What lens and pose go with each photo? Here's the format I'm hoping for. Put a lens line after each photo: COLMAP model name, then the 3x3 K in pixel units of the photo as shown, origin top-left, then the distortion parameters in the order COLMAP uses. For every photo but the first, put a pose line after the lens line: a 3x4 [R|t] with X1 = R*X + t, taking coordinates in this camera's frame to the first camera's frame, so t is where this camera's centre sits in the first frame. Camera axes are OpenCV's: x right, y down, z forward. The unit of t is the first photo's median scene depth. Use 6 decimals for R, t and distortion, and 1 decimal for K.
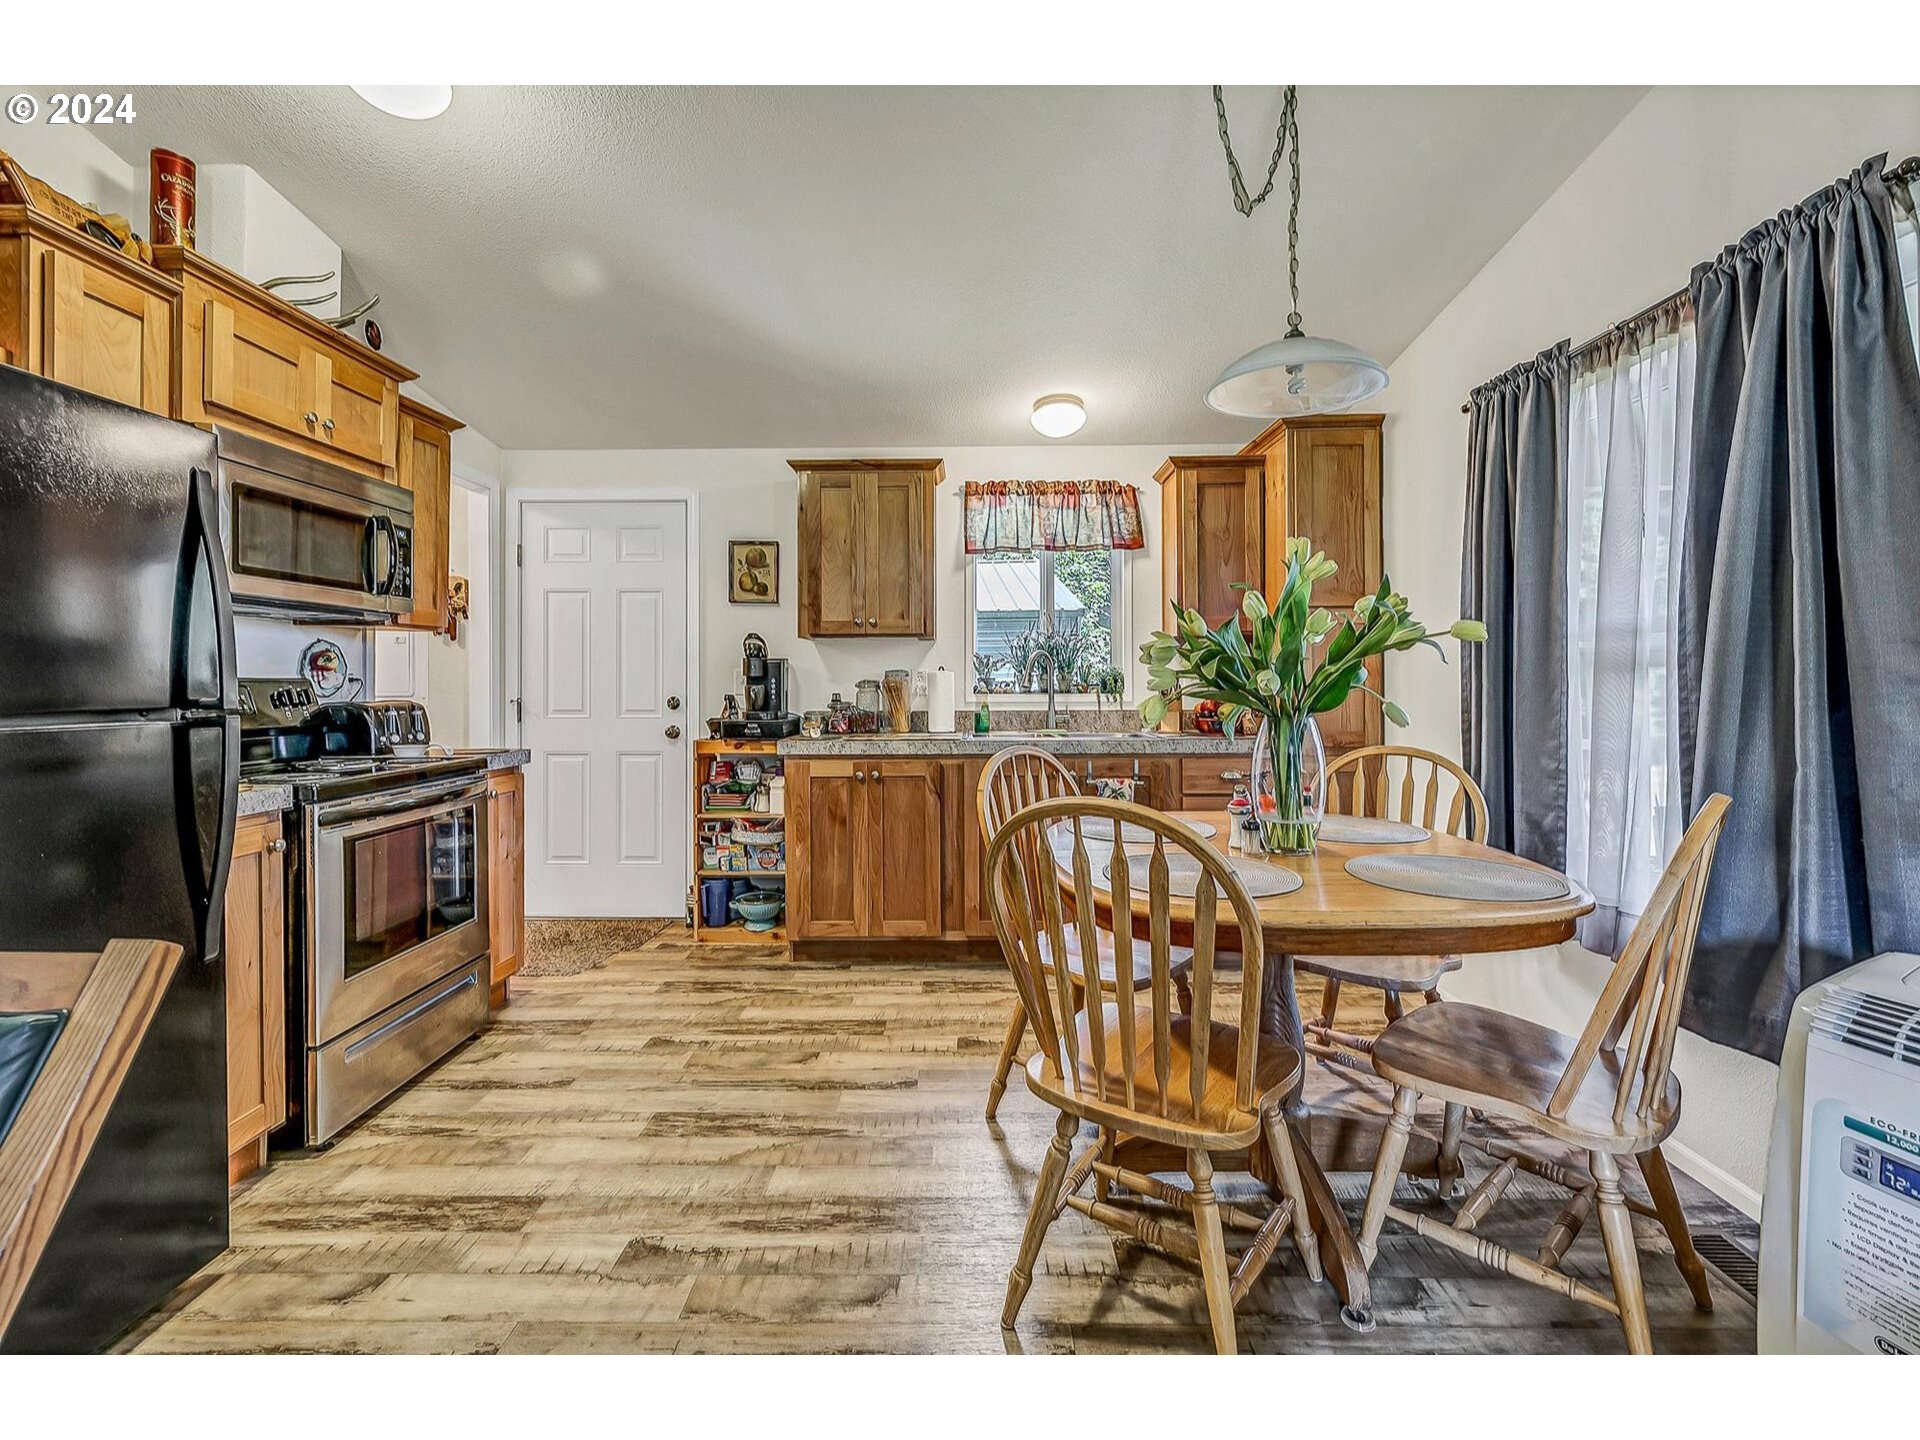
lens RADIAL K [[833.4, 0, 963.1], [0, 833.4, 681.1], [0, 0, 1]] dist [0.000666, -0.000009]
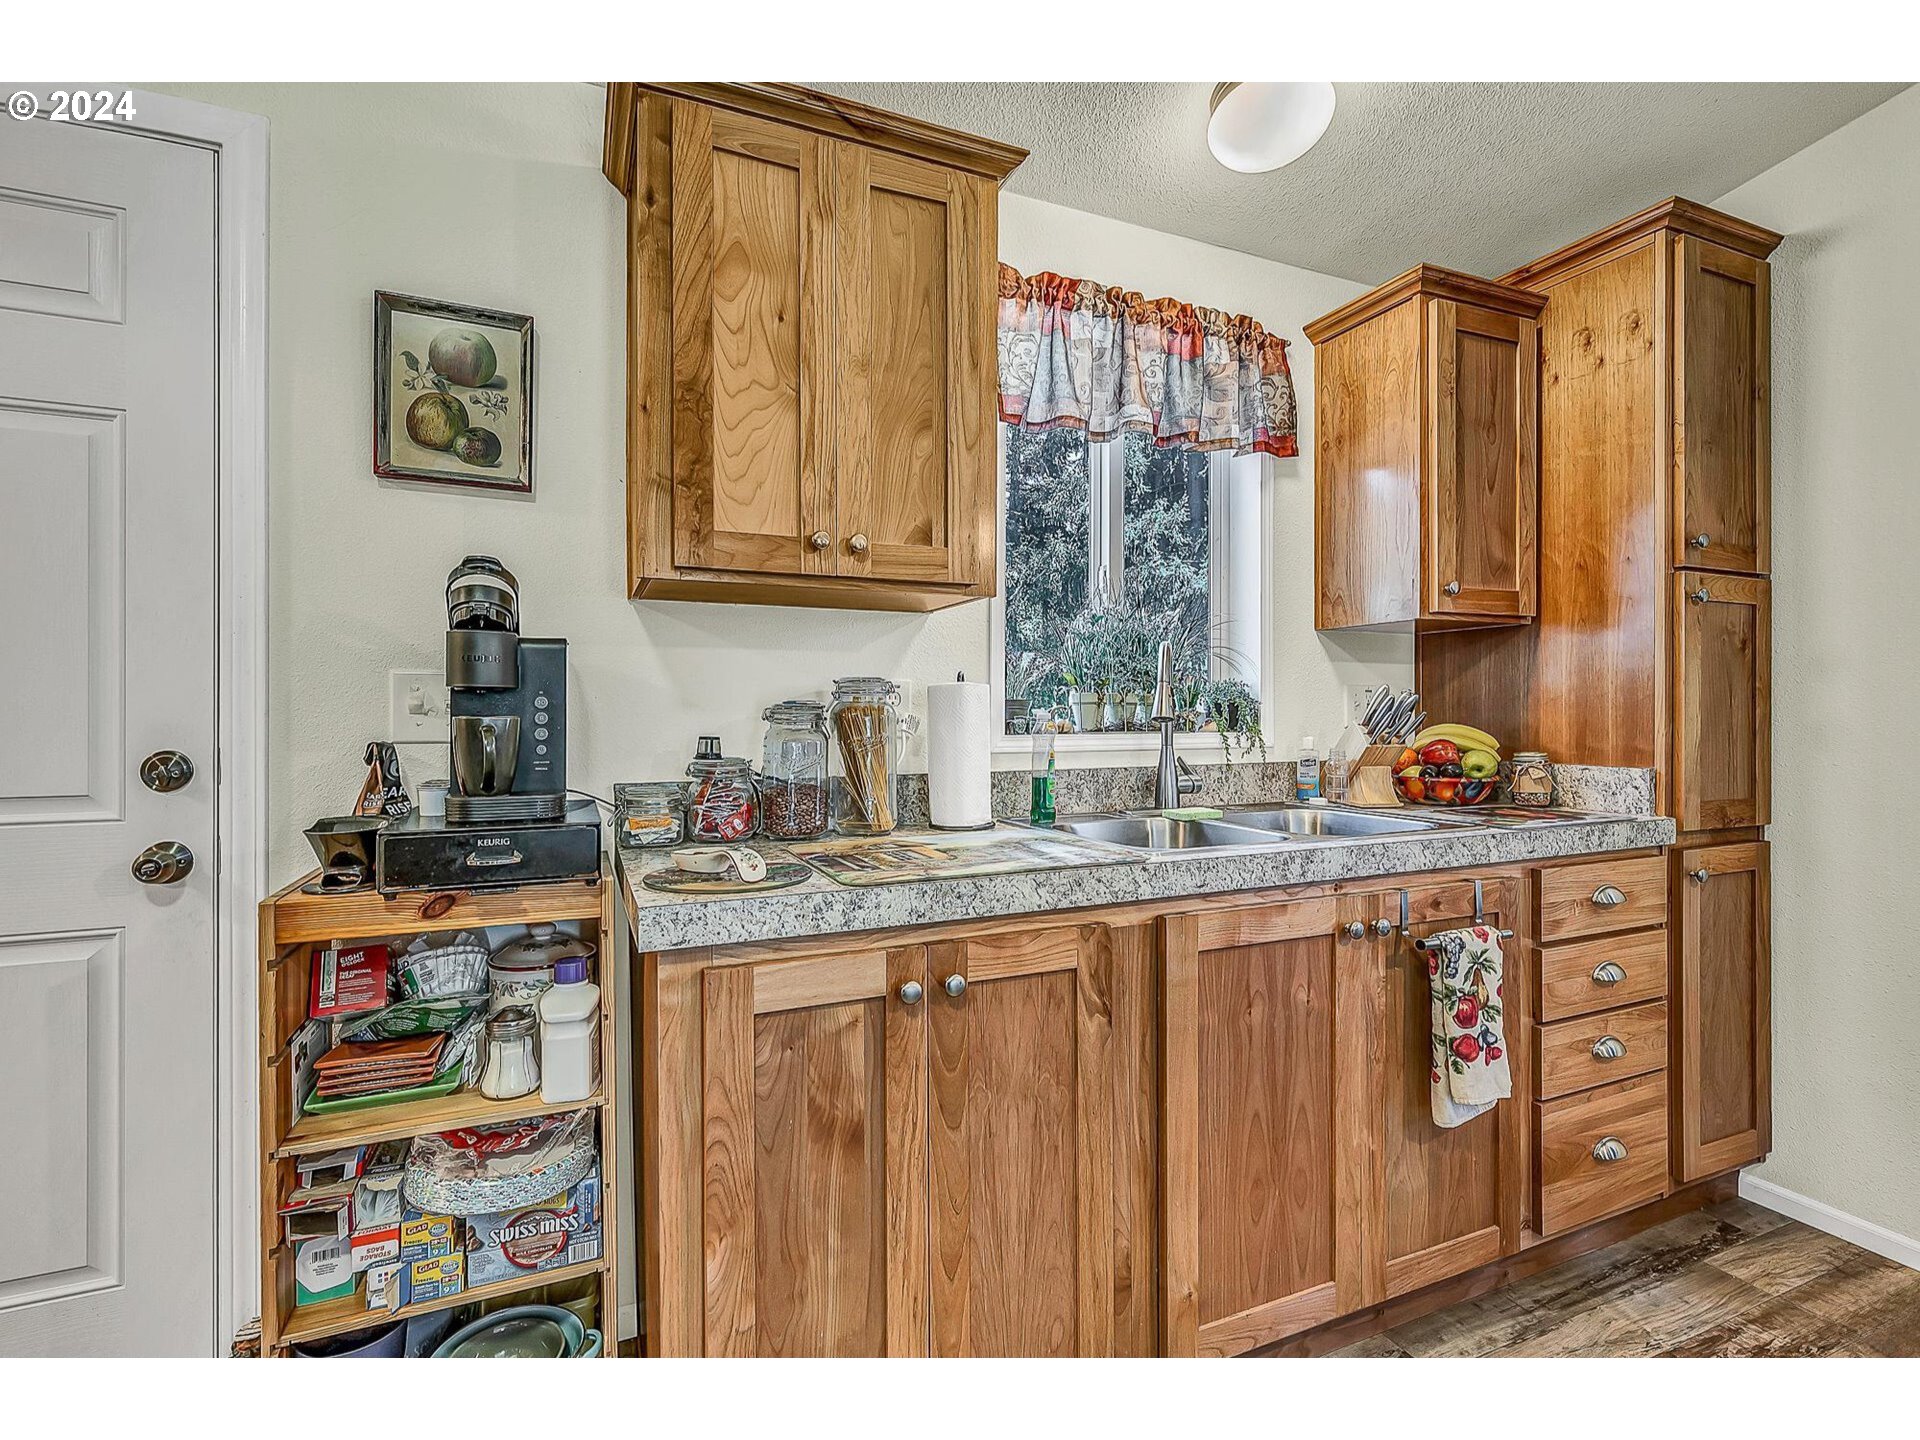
lens RADIAL K [[889.3, 0, 960.8], [0, 889.3, 715.0], [0, 0, 1]] dist [-0.000301, -0.000275]
pose [[0.913797, 0.000701, 0.406170, -0.229106], [-0.001930, 0.999995, 0.002615, 0.003937], [-0.406166, -0.003174, 0.913794, 0.623917]]
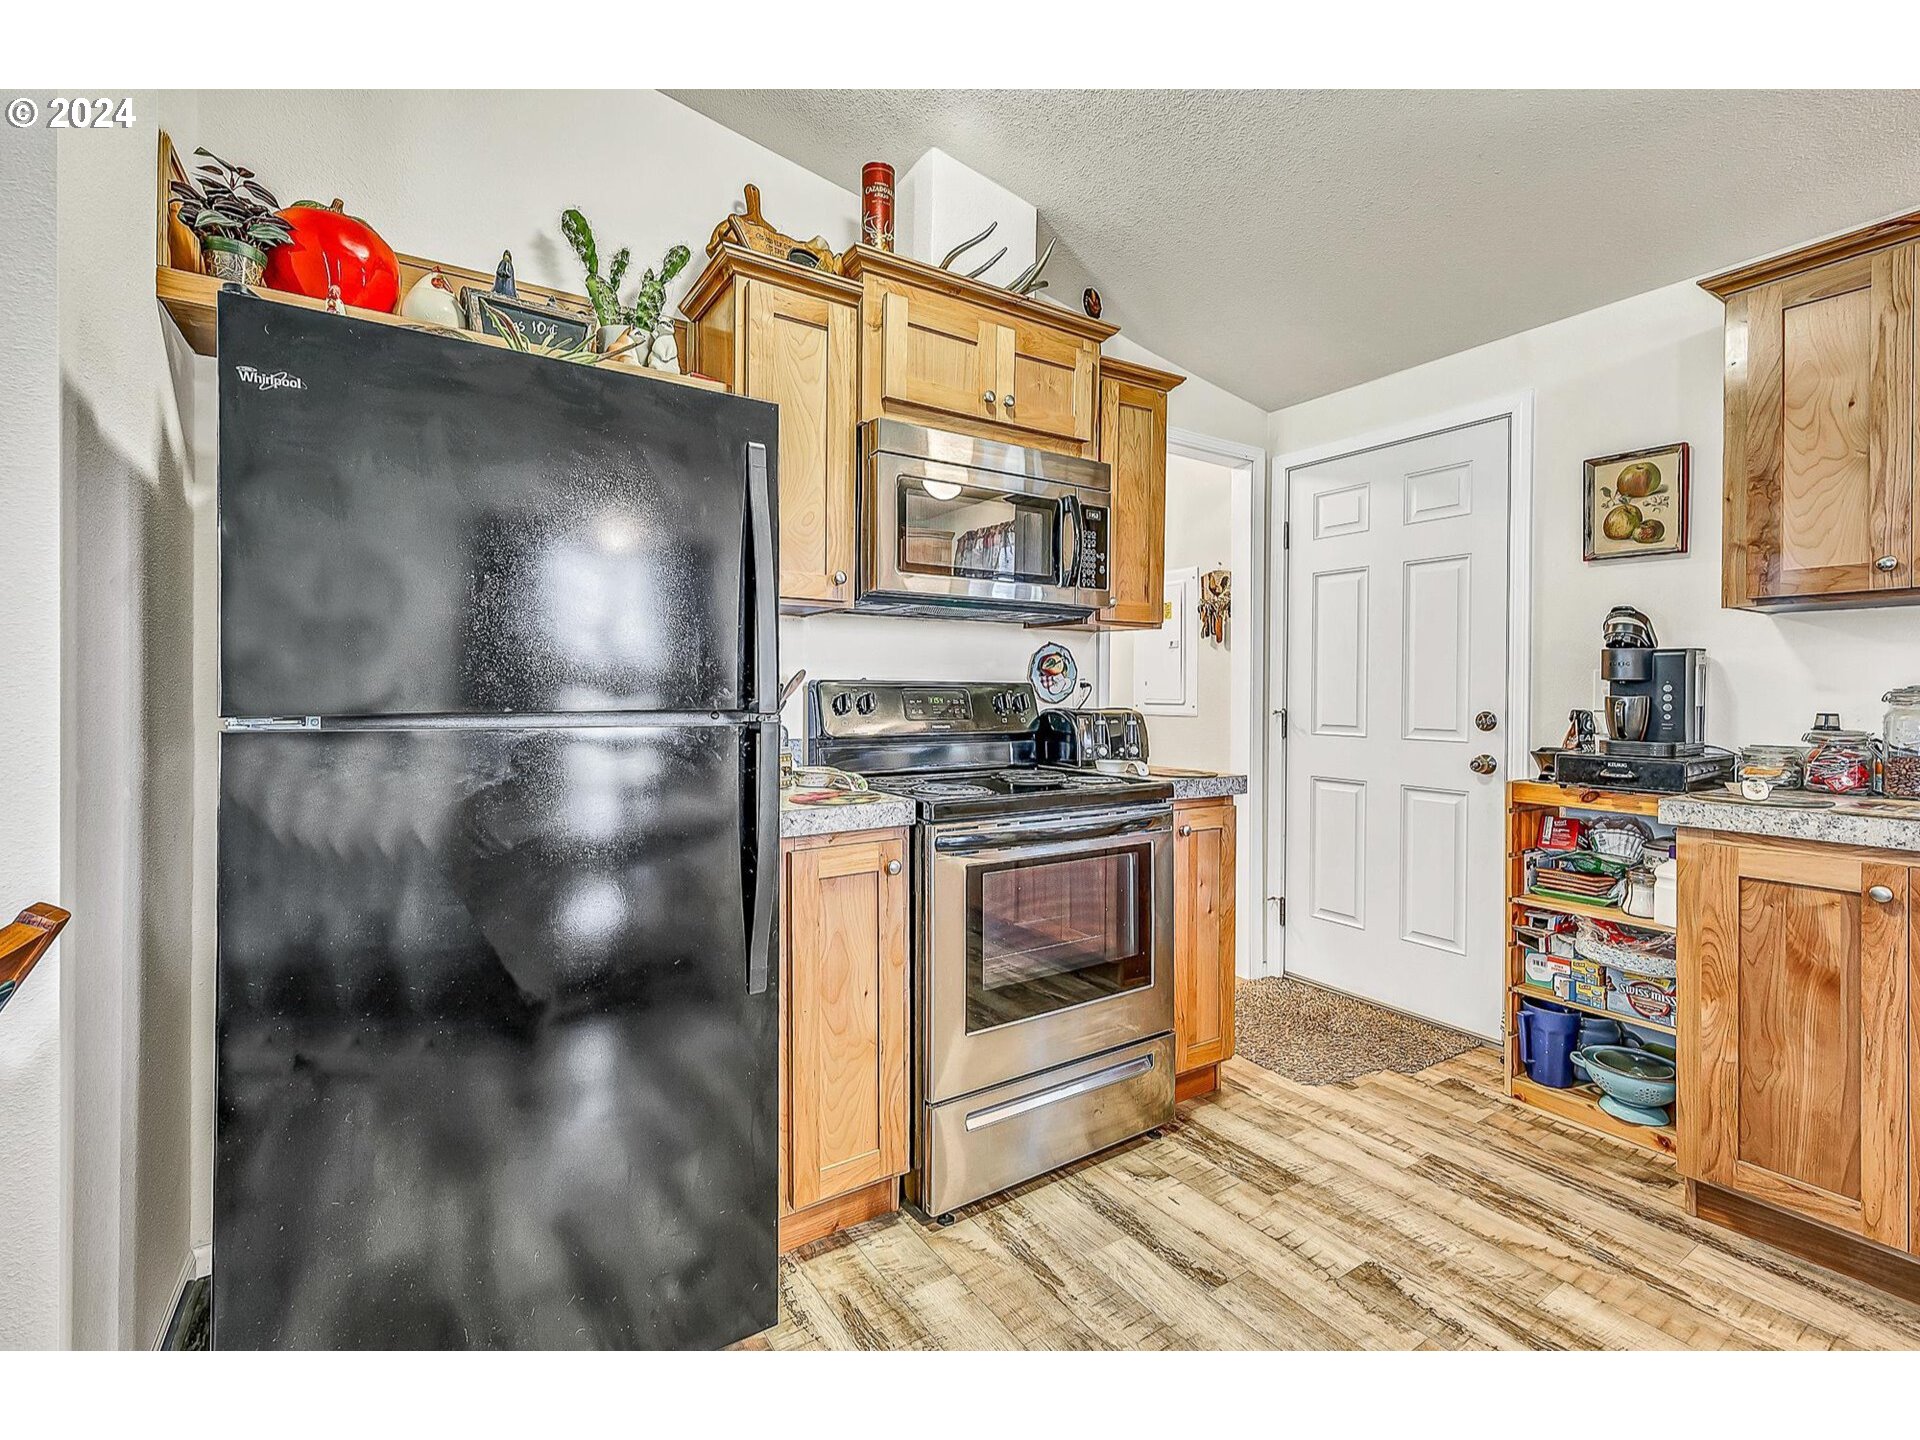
lens RADIAL K [[846.5, 0, 957.7], [0, 846.5, 695.7], [0, 0, 1]] dist [0.003110, 0.000658]
pose [[0.553838, 0.009601, -0.832569, -0.015449], [-0.005082, 0.999954, 0.008150, 0.002813], [0.832609, -0.000282, 0.553861, 0.293139]]
